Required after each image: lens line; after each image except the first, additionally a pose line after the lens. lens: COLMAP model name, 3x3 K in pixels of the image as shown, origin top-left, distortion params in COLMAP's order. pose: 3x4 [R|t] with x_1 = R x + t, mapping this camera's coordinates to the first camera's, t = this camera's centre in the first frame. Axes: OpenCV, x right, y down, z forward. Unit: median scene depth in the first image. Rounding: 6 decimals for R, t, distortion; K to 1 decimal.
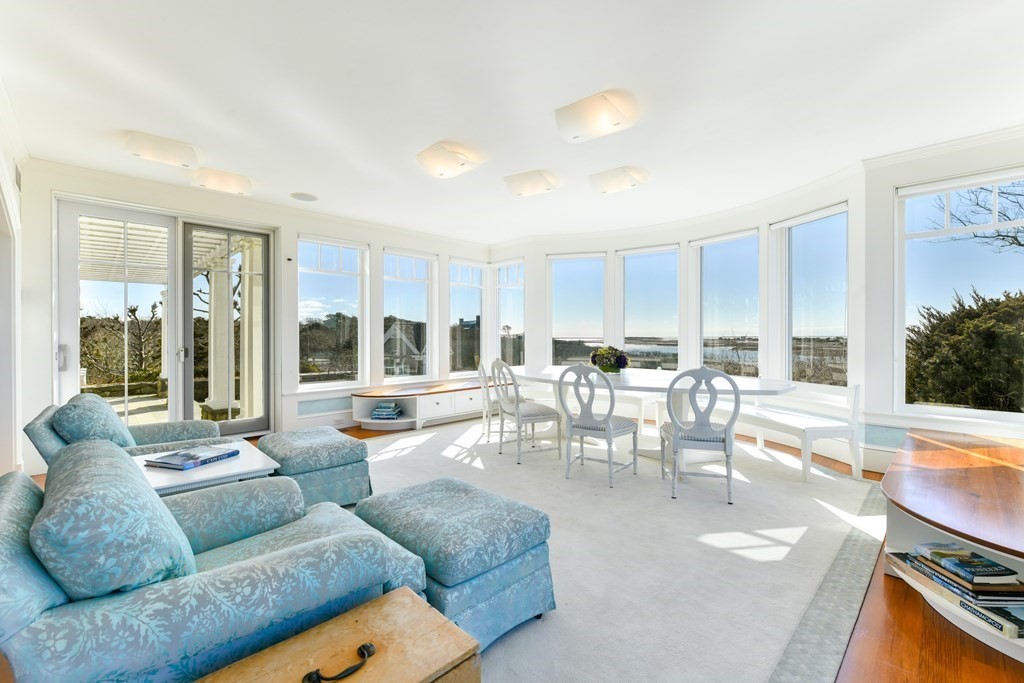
lens RADIAL K [[439.3, 0, 512.0], [0, 439.3, 341.5], [0, 0, 1]] dist [0.065620, 0.000054]
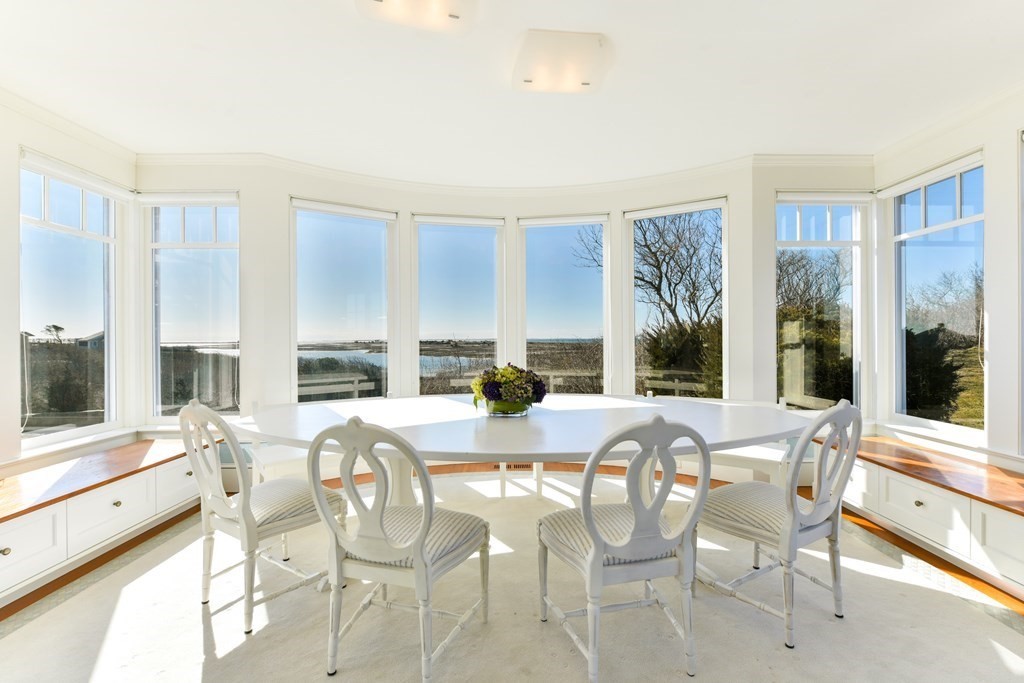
lens RADIAL K [[436.0, 0, 512.0], [0, 436.0, 341.5], [0, 0, 1]] dist [0.001590, 0.000170]
pose [[0.694928, -0.008556, 0.719029, -0.146293], [0.014199, 0.999898, -0.001825, -0.015178], [-0.718939, 0.011477, 0.694978, 0.515435]]
